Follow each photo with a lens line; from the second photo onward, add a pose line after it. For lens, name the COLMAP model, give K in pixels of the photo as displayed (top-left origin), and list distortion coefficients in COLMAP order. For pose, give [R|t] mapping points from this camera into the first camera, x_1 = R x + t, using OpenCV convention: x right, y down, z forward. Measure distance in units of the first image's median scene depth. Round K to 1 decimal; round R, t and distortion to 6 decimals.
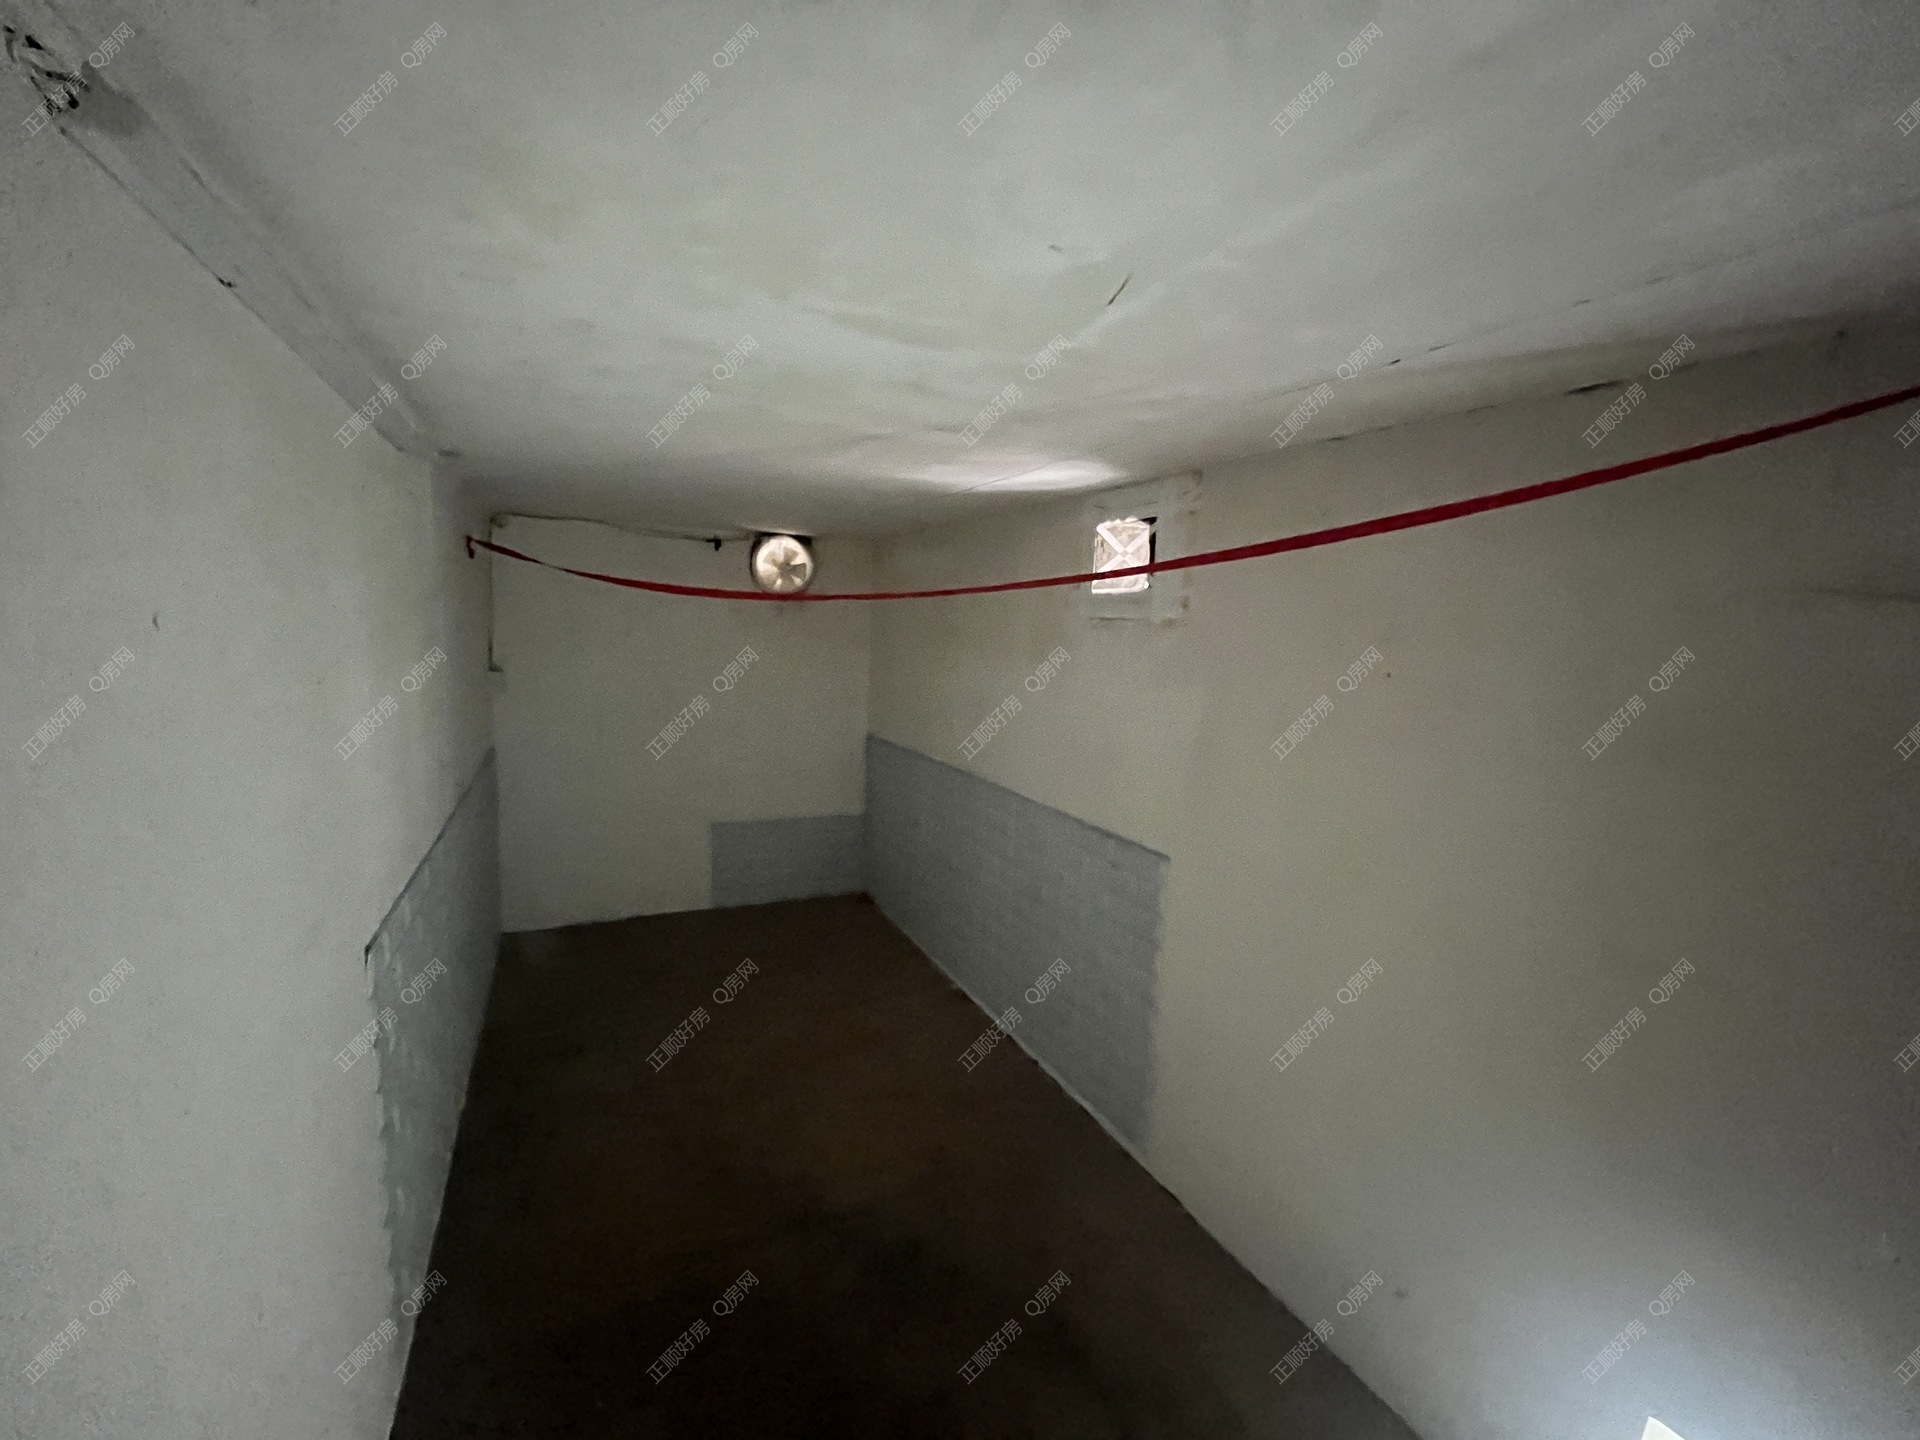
lens RADIAL K [[777.3, 0, 960.0], [0, 777.3, 719.8], [0, 0, 1]] dist [0.000002, 0.000493]
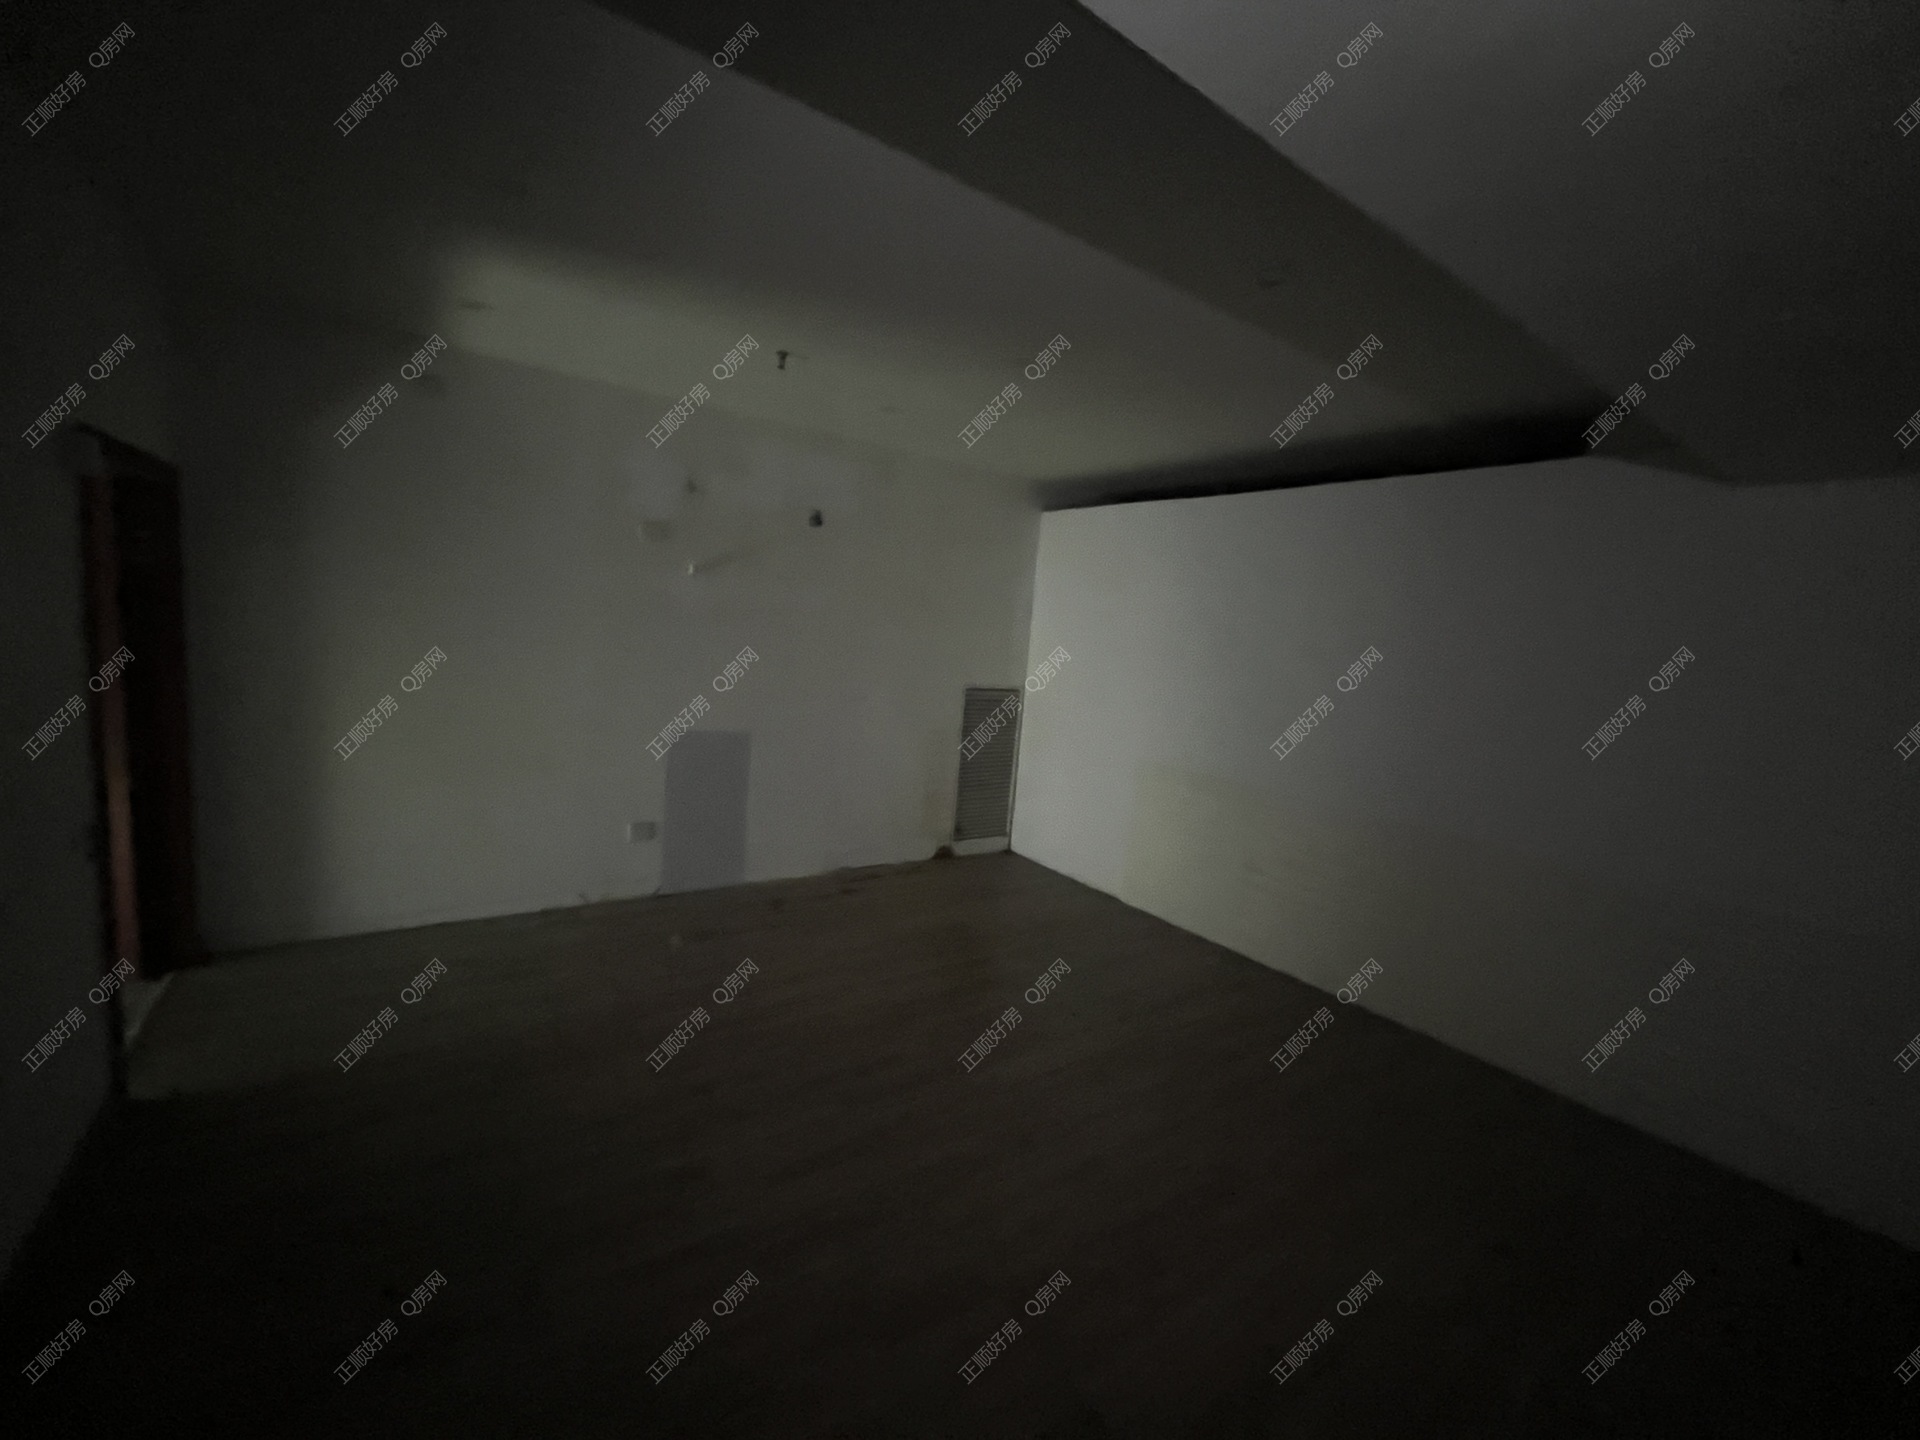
lens RADIAL K [[777.3, 0, 960.1], [0, 777.3, 720.3], [0, 0, 1]] dist [0.000002, 0.000493]
pose [[0.999997, -0.000190, -0.002500, 0.406275], [0.000190, 1.000000, 0.000107, 0.000144], [0.002500, -0.000107, 0.999997, 0.000401]]
